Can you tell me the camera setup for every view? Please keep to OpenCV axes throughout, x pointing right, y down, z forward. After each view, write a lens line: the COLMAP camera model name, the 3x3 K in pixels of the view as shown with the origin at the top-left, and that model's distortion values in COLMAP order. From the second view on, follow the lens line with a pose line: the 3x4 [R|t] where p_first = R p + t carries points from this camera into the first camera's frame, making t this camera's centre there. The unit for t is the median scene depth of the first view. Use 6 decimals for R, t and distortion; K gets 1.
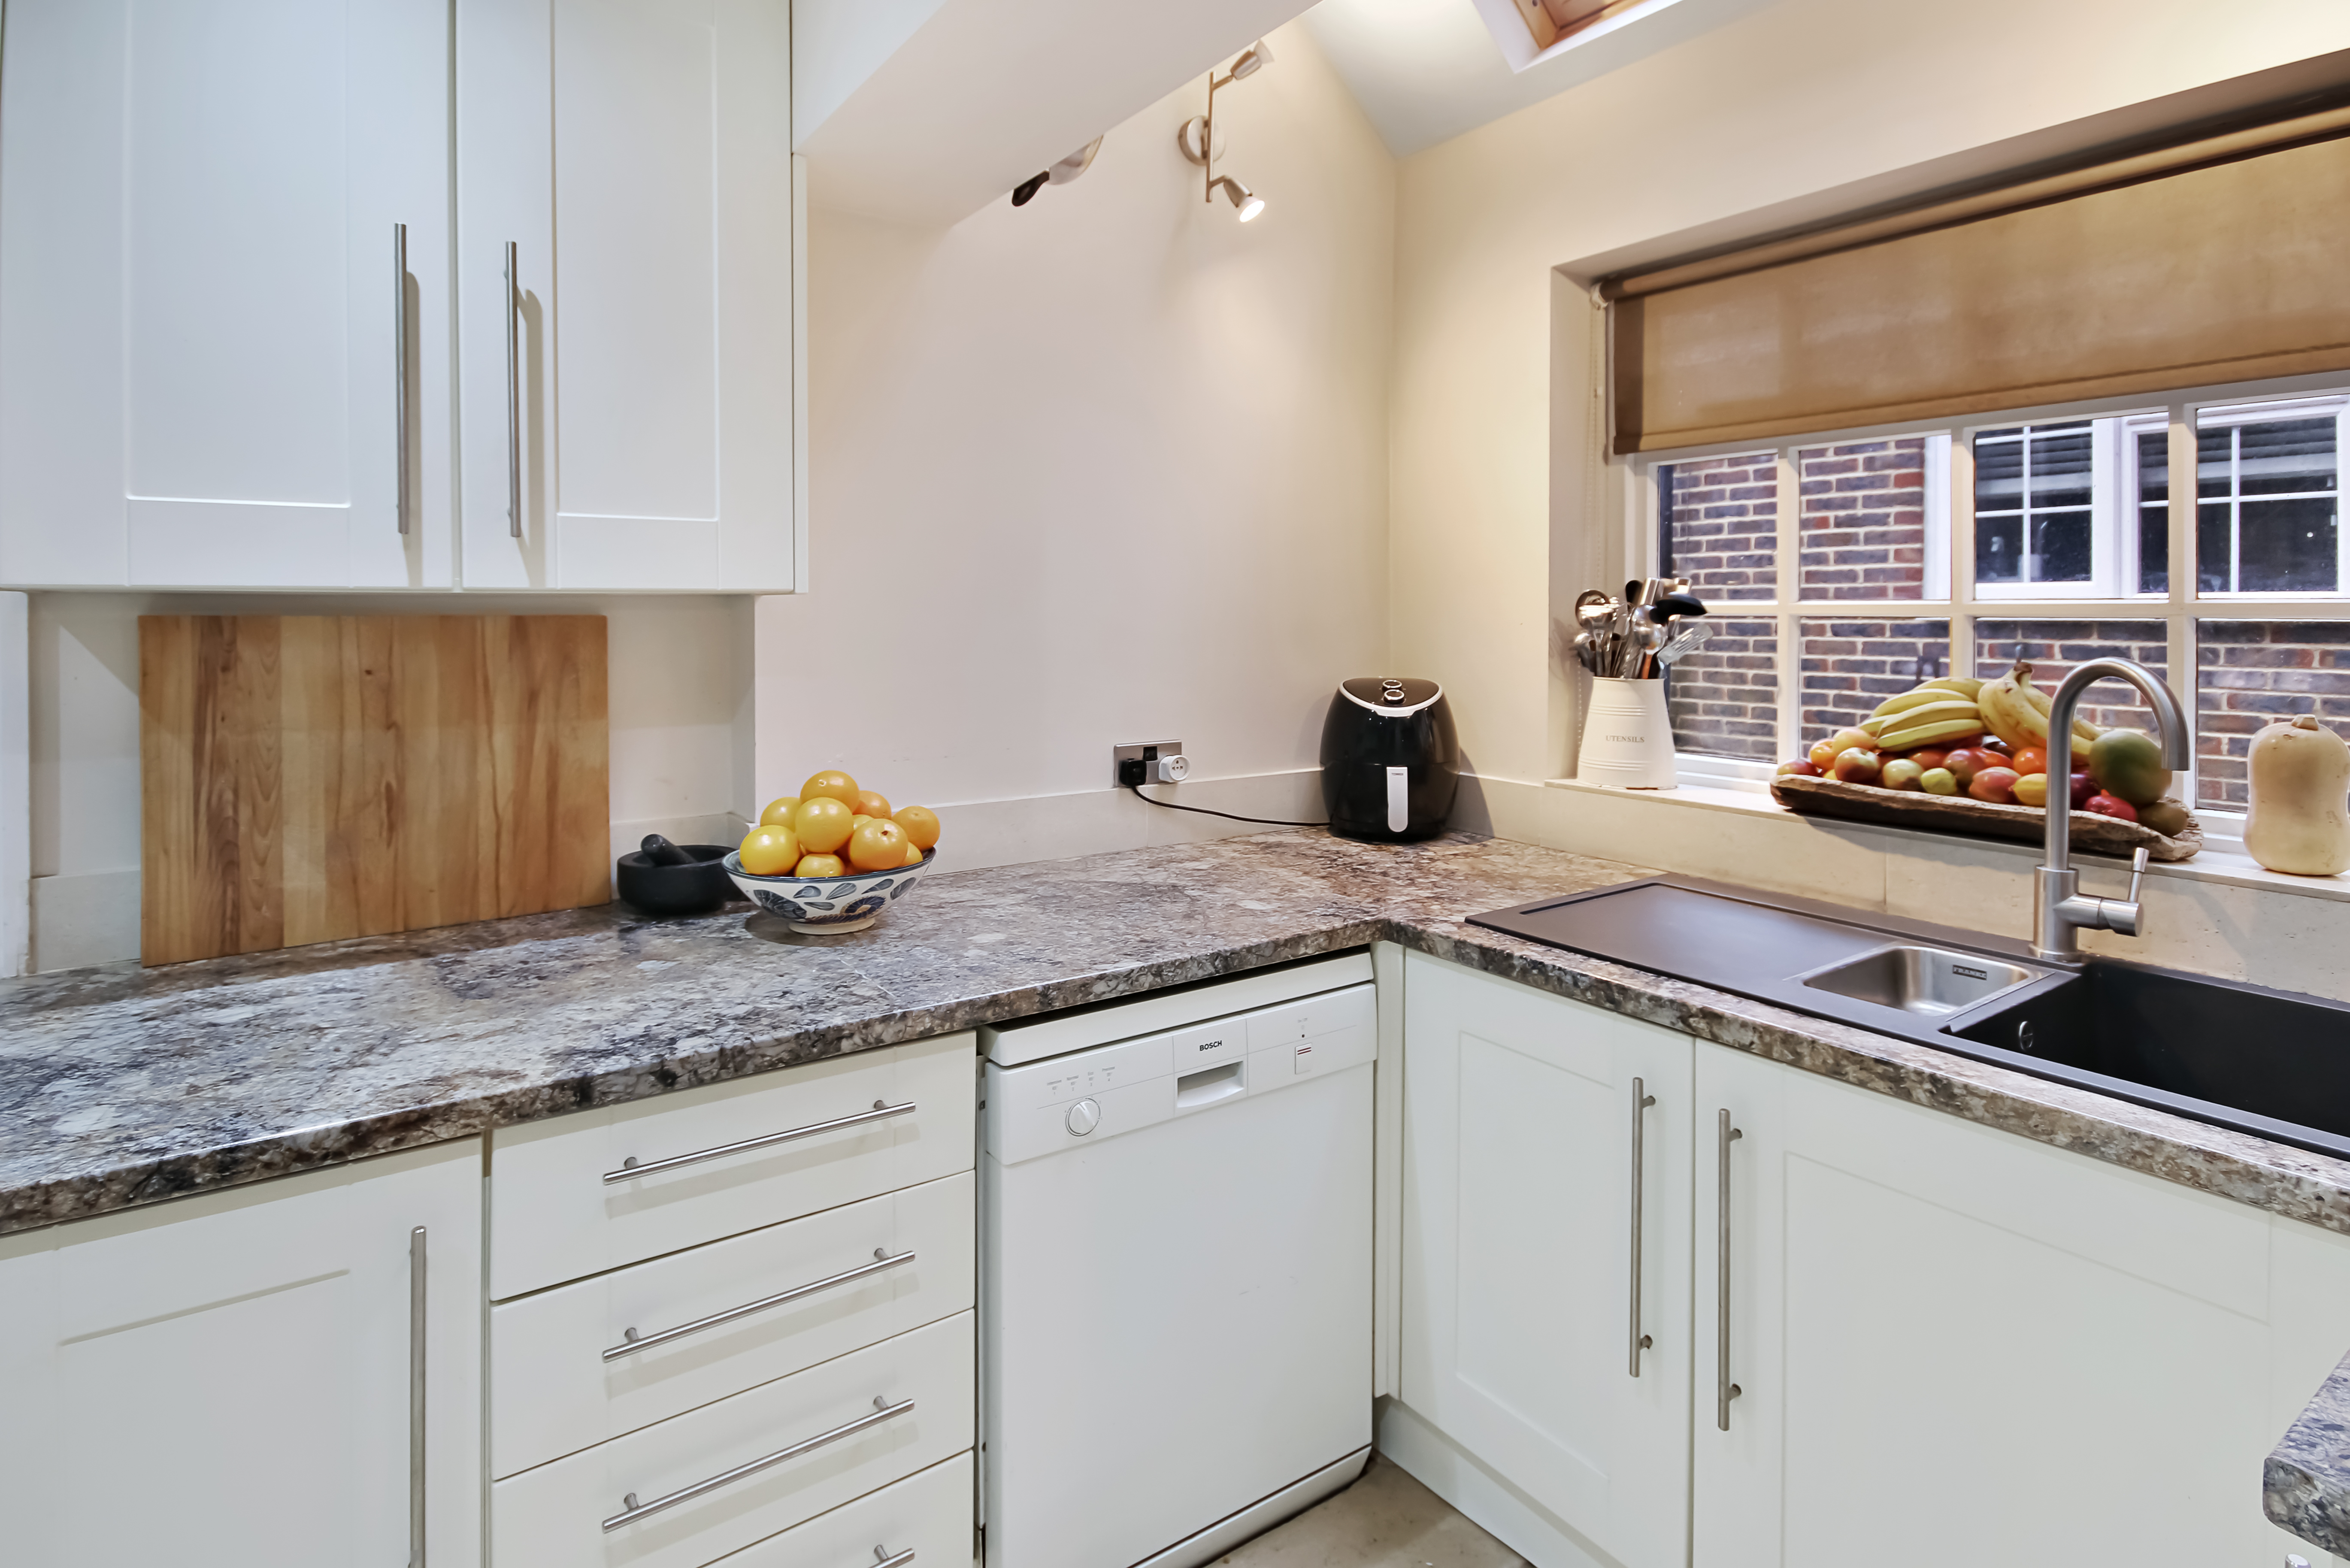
lens RADIAL K [[1172.1, 0, 1171.1], [0, 1172.1, 635.6], [0, 0, 1]] dist [0.000555, -0.000553]
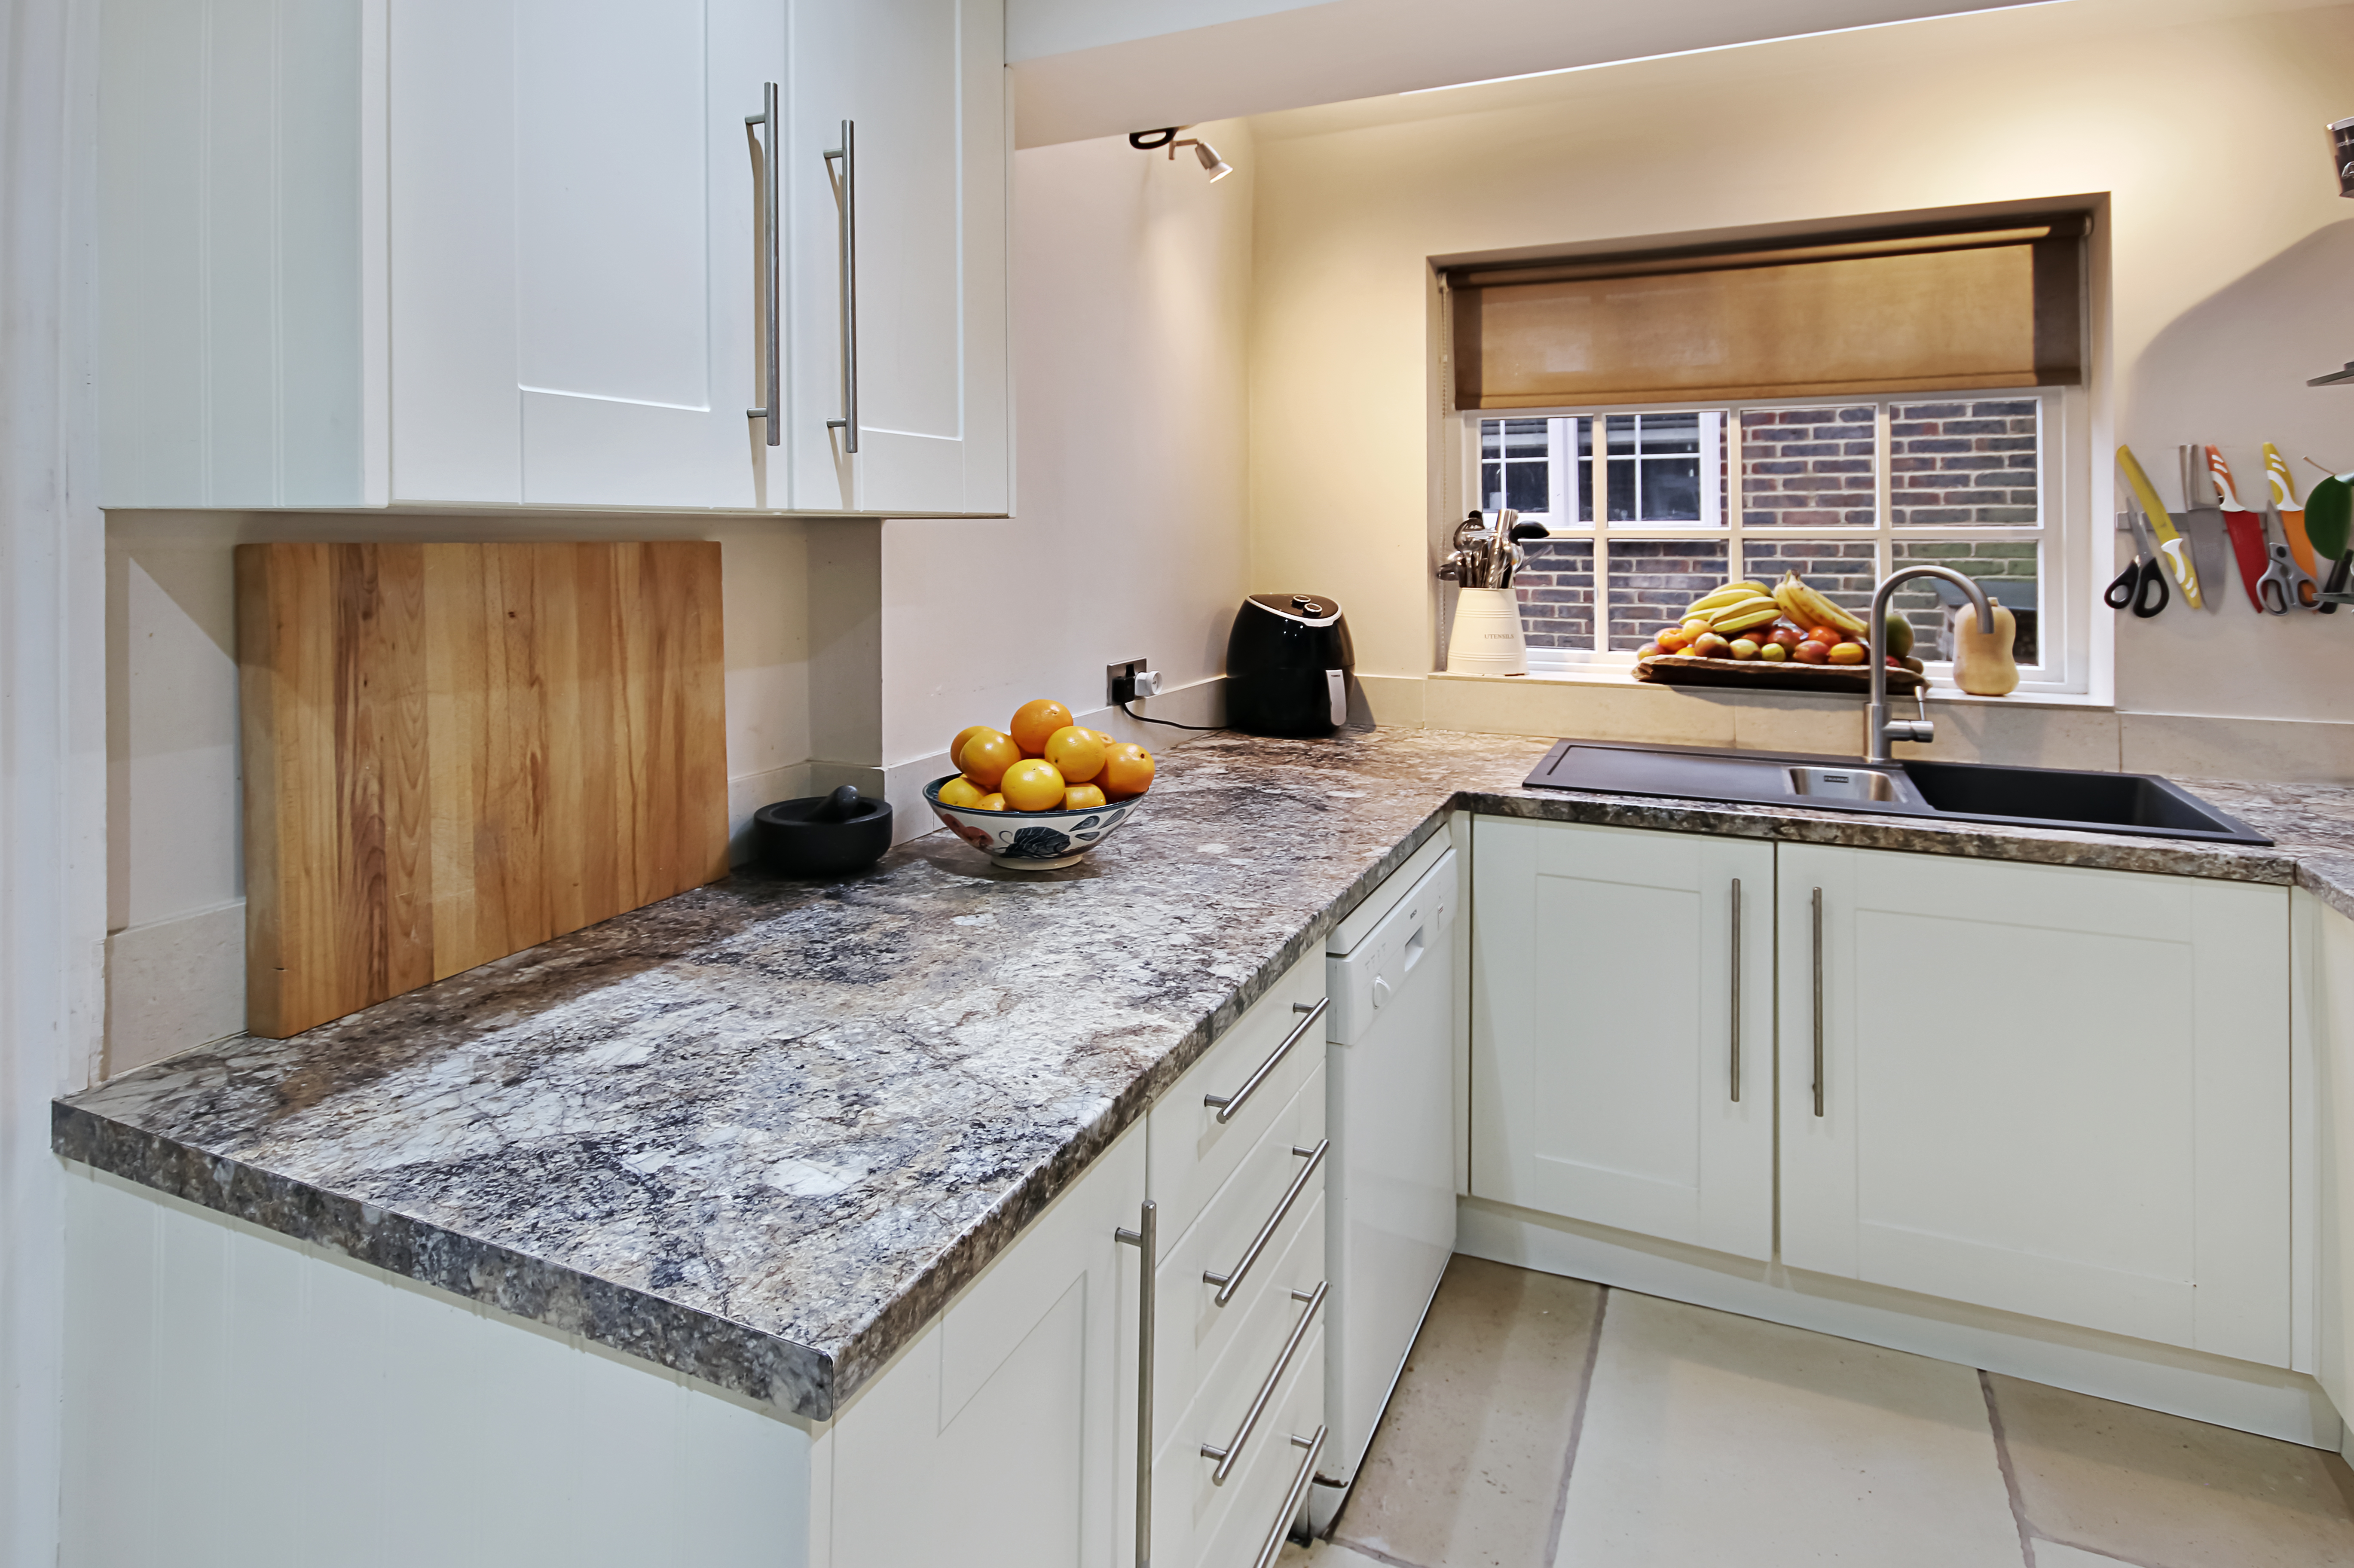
lens RADIAL K [[1138.9, 0, 1151.5], [0, 1138.9, 527.4], [0, 0, 1]] dist [-0.000781, 0.000056]
pose [[0.880661, 0.002036, 0.473743, -0.670476], [0.011065, 0.999630, -0.024865, -0.003428], [-0.473618, 0.027139, 0.880312, 0.122205]]
